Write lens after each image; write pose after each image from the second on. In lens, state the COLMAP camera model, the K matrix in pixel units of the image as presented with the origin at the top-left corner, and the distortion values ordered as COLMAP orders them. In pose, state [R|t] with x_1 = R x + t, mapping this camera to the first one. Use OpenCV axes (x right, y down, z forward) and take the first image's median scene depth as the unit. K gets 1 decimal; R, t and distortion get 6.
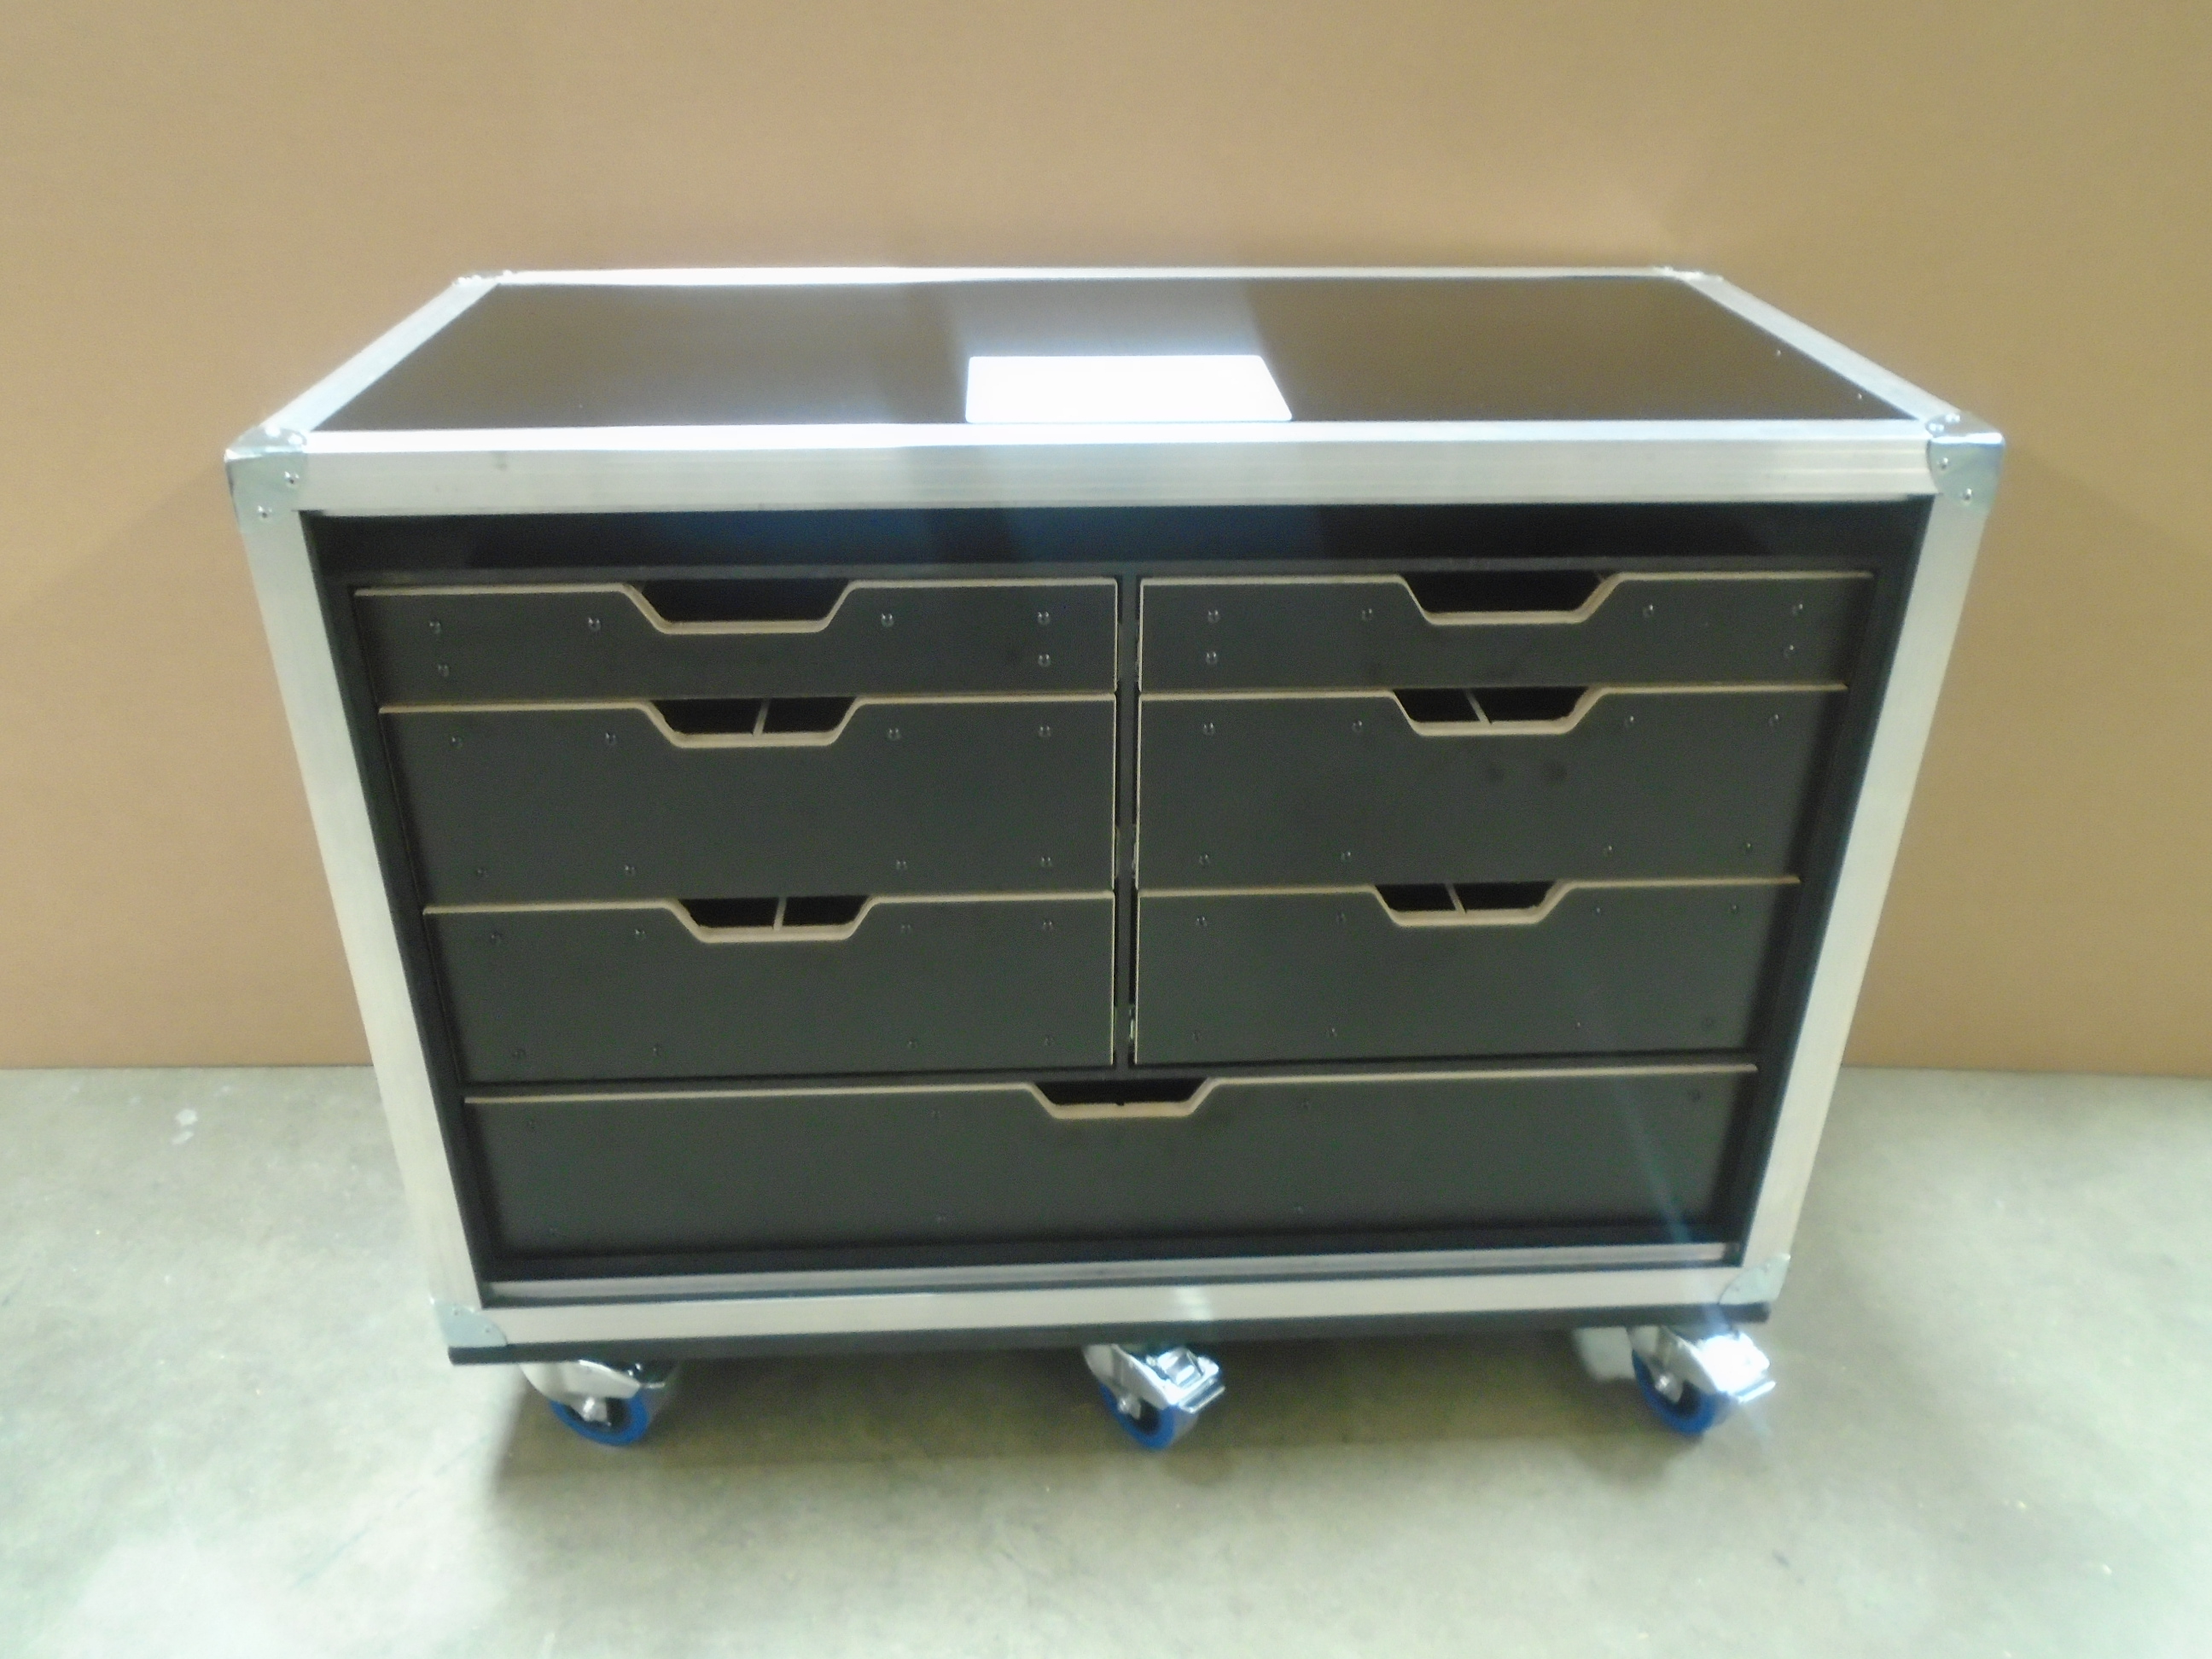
lens RADIAL K [[1725.2, 0, 1106.0], [0, 1725.2, 829.5], [0, 0, 1]] dist [-0.009951, -0.000769]
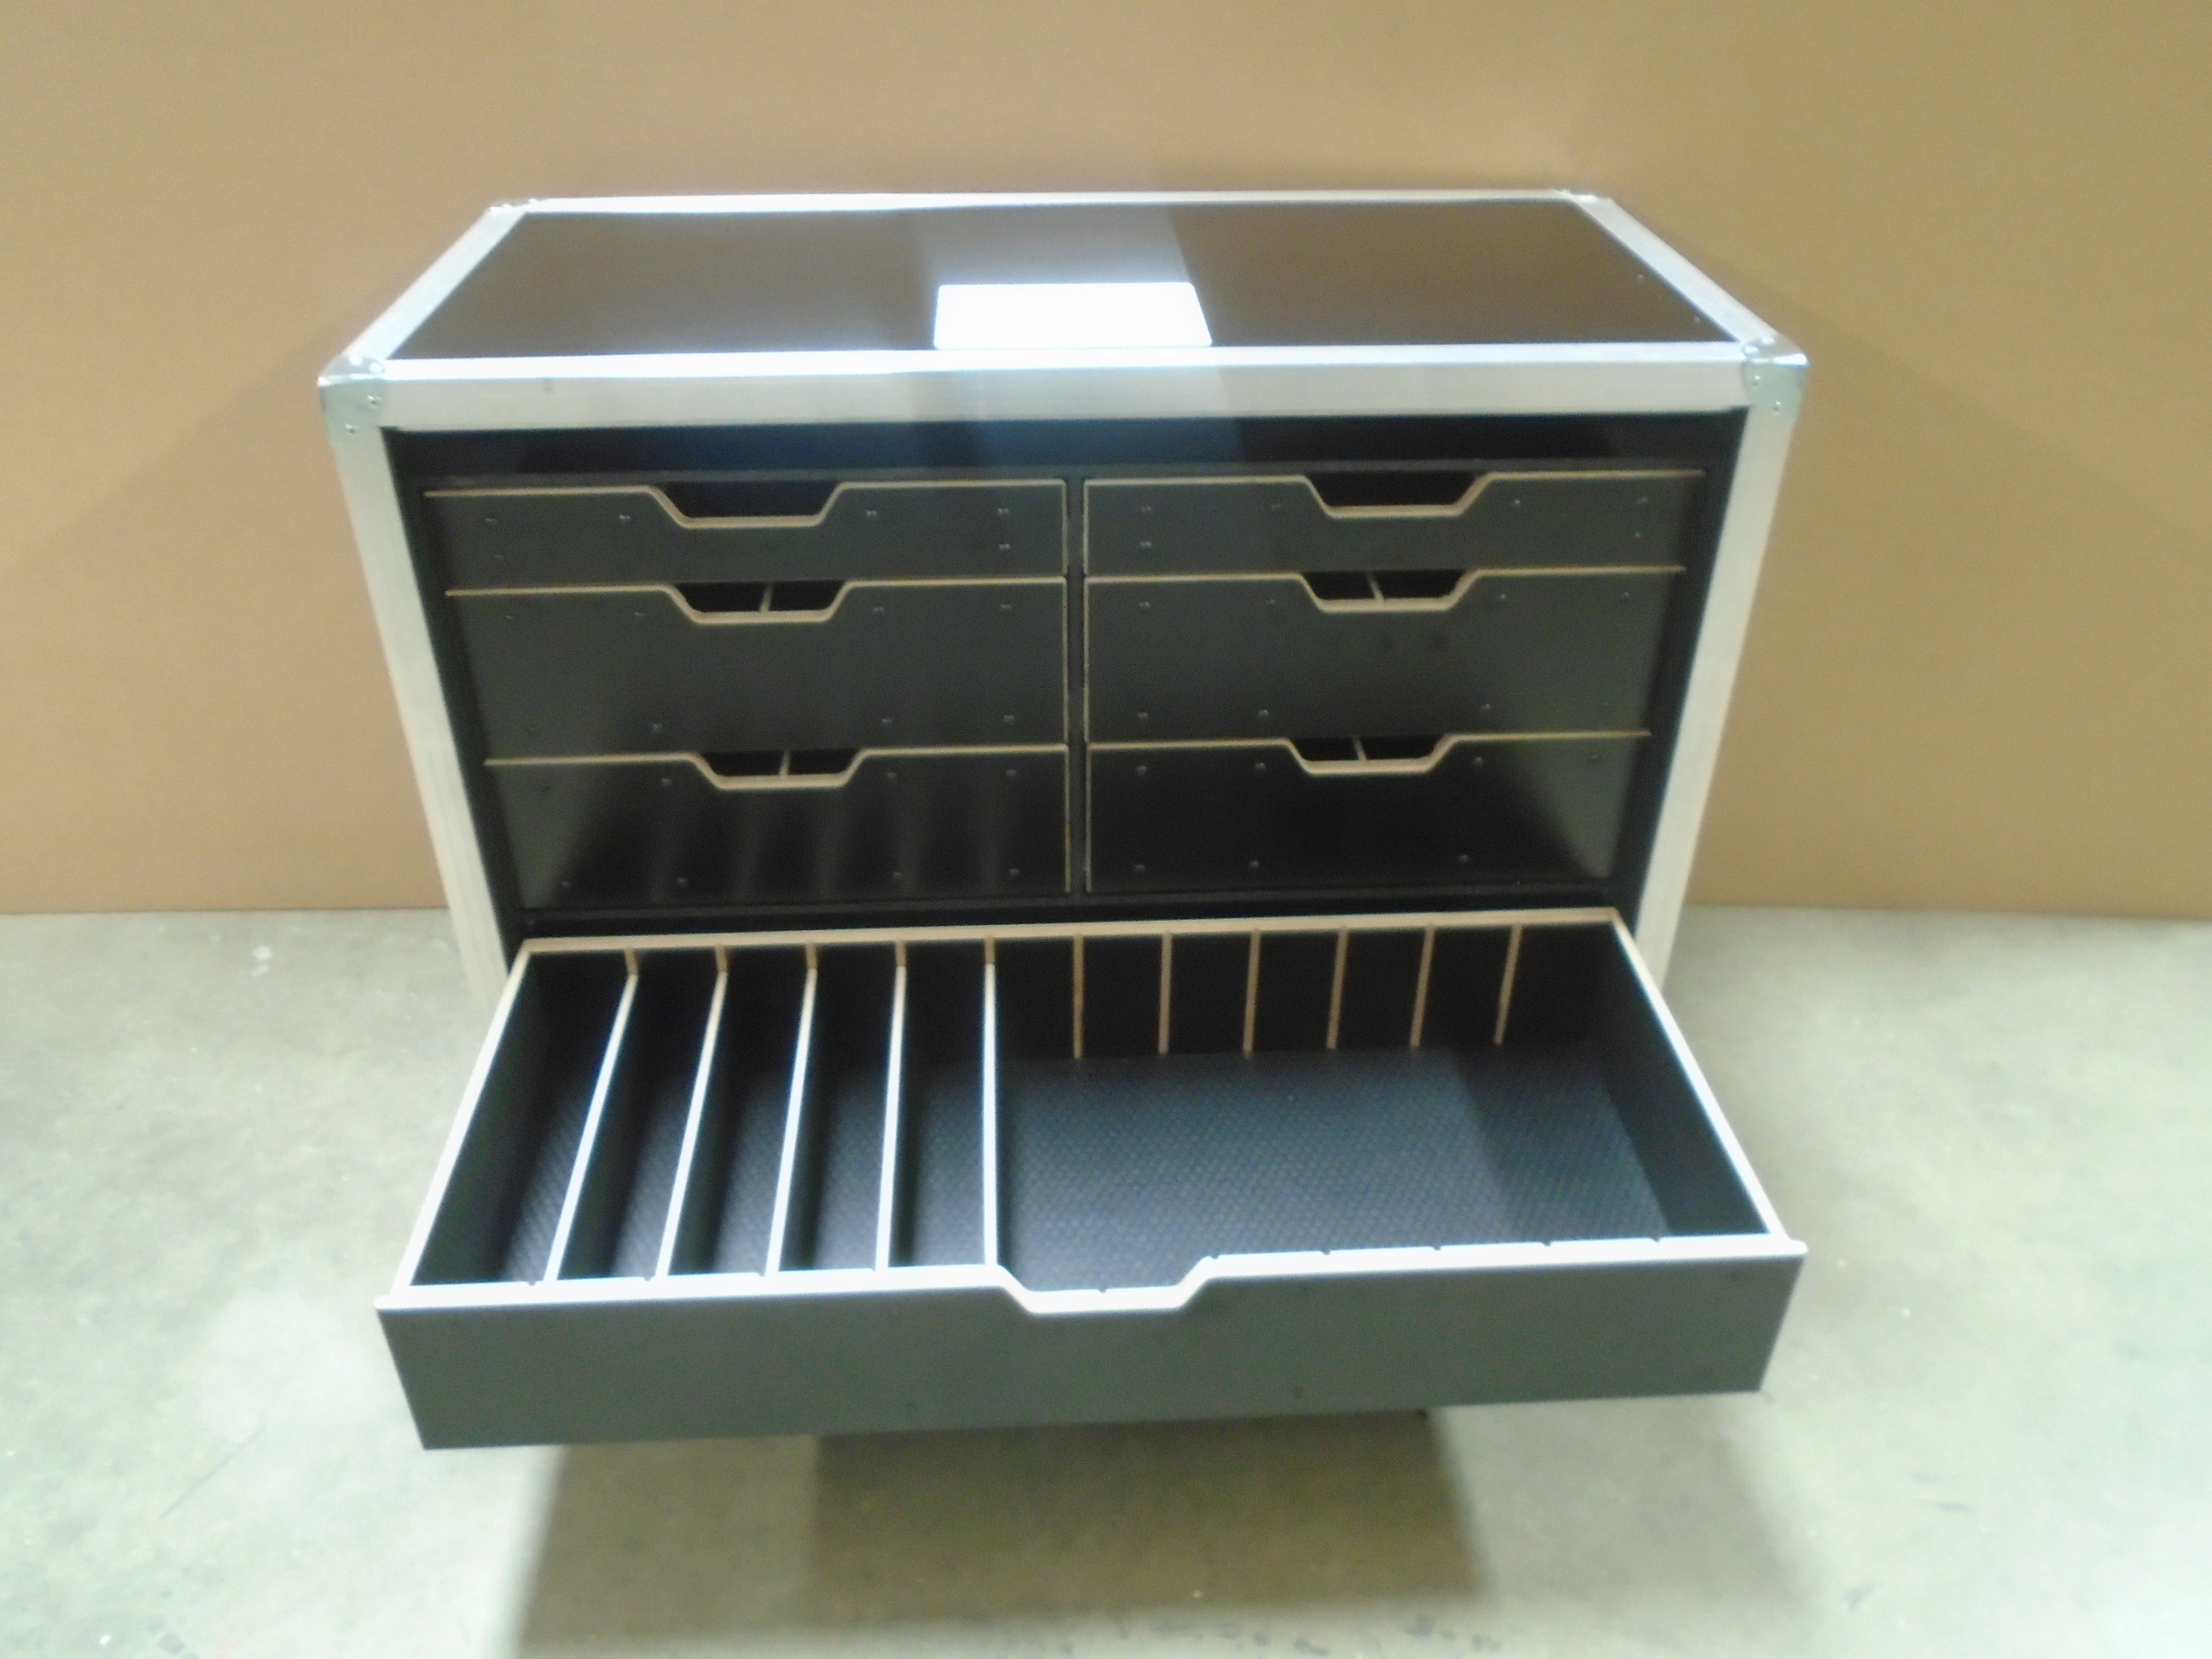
lens RADIAL K [[1718.1, 0, 1106.0], [0, 1718.1, 829.5], [0, 0, 1]] dist [-0.007713, -0.004373]
pose [[0.999992, -0.003748, 0.001257, 0.029713], [0.003644, 0.997237, 0.074201, 0.006544], [-0.001532, -0.074196, 0.997243, -0.181542]]
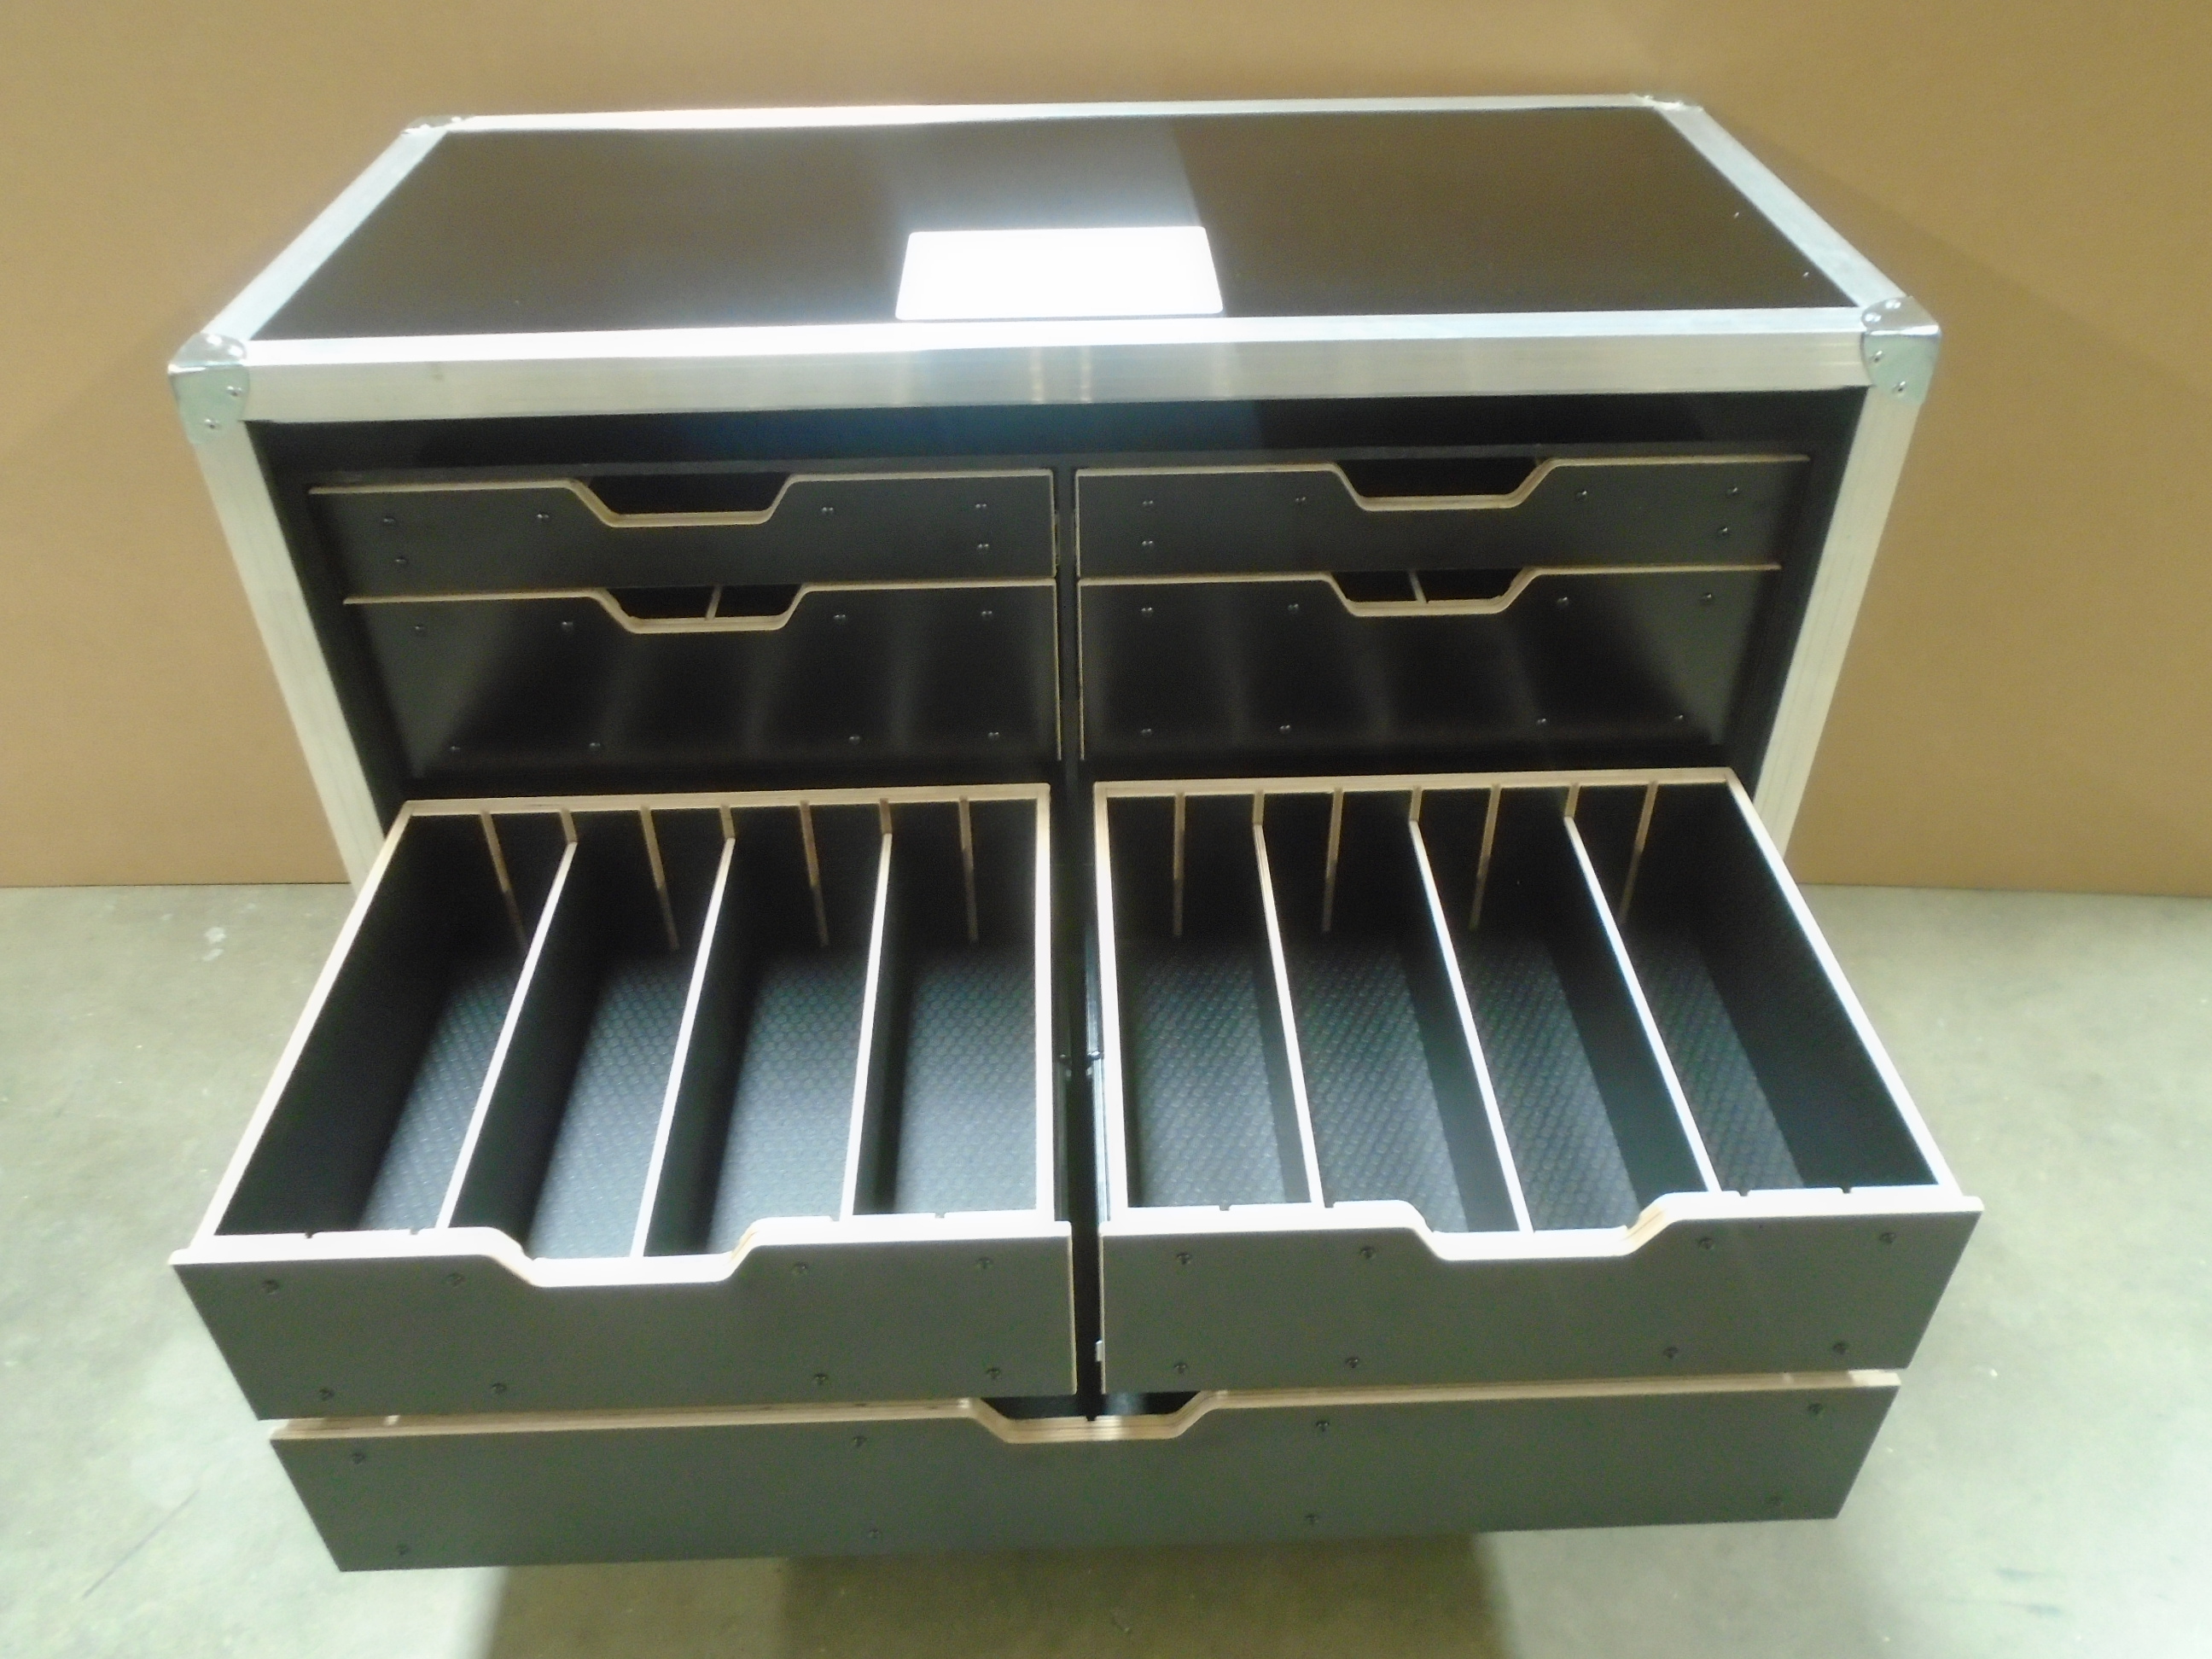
lens RADIAL K [[1718.1, 0, 1106.0], [0, 1718.1, 829.5], [0, 0, 1]] dist [-0.007713, -0.004373]
pose [[0.999722, -0.000598, -0.023579, 0.056367], [0.004203, 0.988197, 0.153128, -0.083856], [0.023209, -0.153185, 0.987925, -0.026611]]
